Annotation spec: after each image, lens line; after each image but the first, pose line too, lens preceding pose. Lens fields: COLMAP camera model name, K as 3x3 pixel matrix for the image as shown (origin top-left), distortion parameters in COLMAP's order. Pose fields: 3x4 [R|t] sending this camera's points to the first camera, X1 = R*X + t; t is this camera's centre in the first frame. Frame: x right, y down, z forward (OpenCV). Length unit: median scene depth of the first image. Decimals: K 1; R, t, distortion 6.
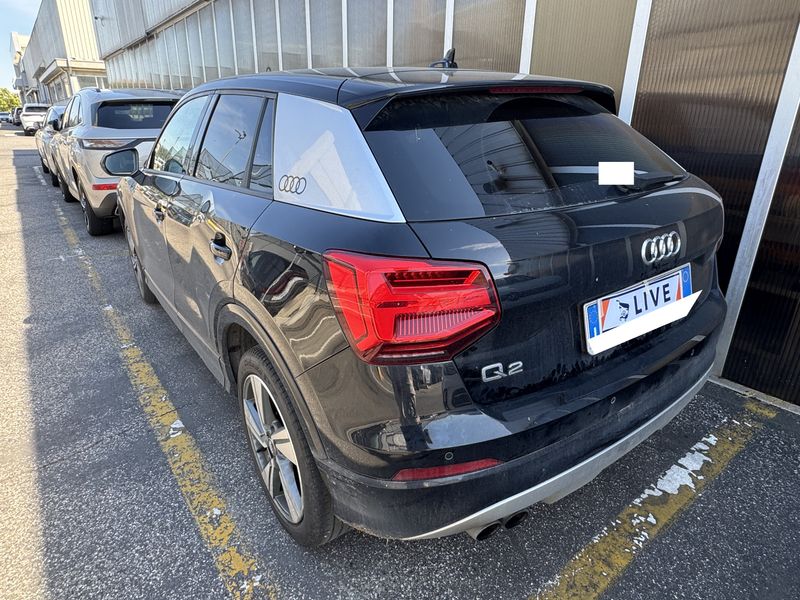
lens RADIAL K [[484.1, 0, 399.8], [0, 484.1, 300.0], [0, 0, 1]] dist [-0.005043, 0.003351]
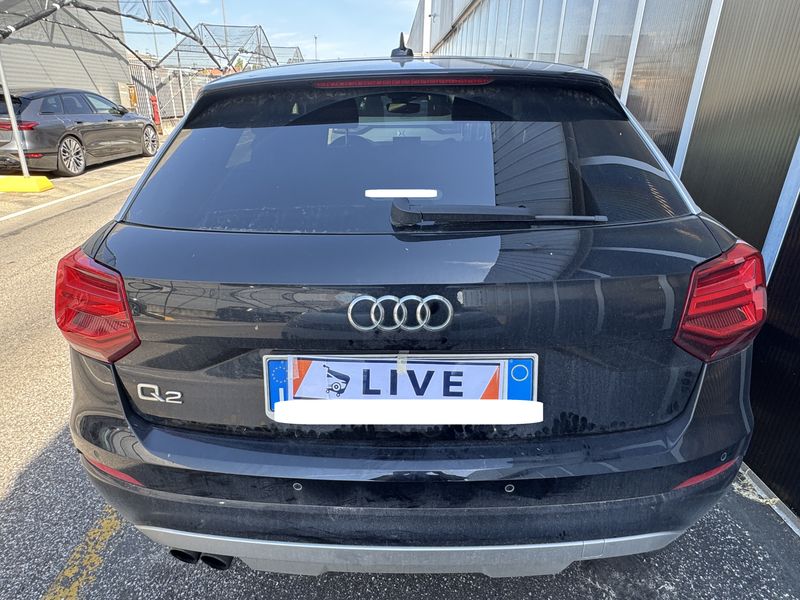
lens RADIAL K [[484.1, 0, 402.2], [0, 484.1, 299.2], [0, 0, 1]] dist [-0.005043, 0.003351]
pose [[0.792311, 0.236182, -0.562550, 0.902864], [-0.222813, 0.970359, 0.093581, -0.189185], [0.567977, 0.051198, 0.821450, 0.420317]]
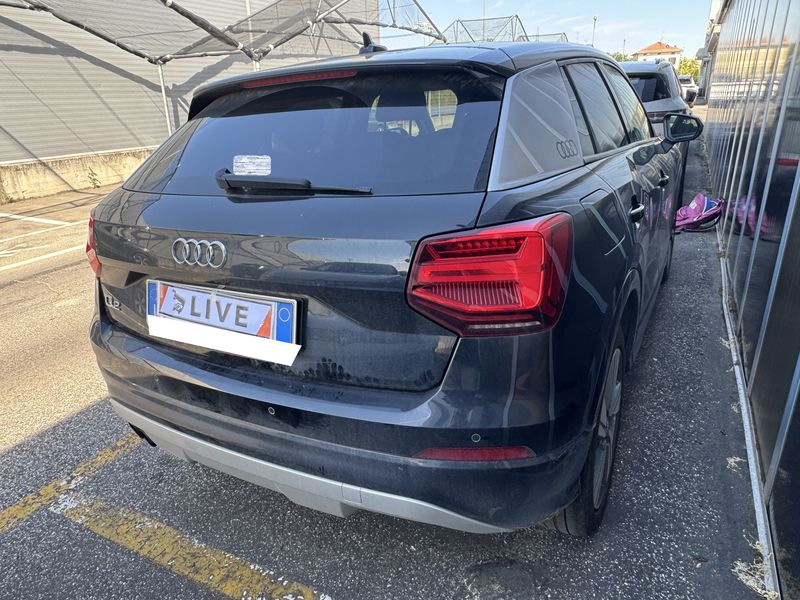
lens RADIAL K [[544.4, 0, 396.3], [0, 544.4, 299.1], [0, 0, 1]] dist [-0.007027, 0.002224]
pose [[0.404939, 0.295795, -0.865176, 1.575078], [-0.280845, 0.940723, 0.190177, -0.320891], [0.870144, 0.165970, 0.464008, 0.837843]]
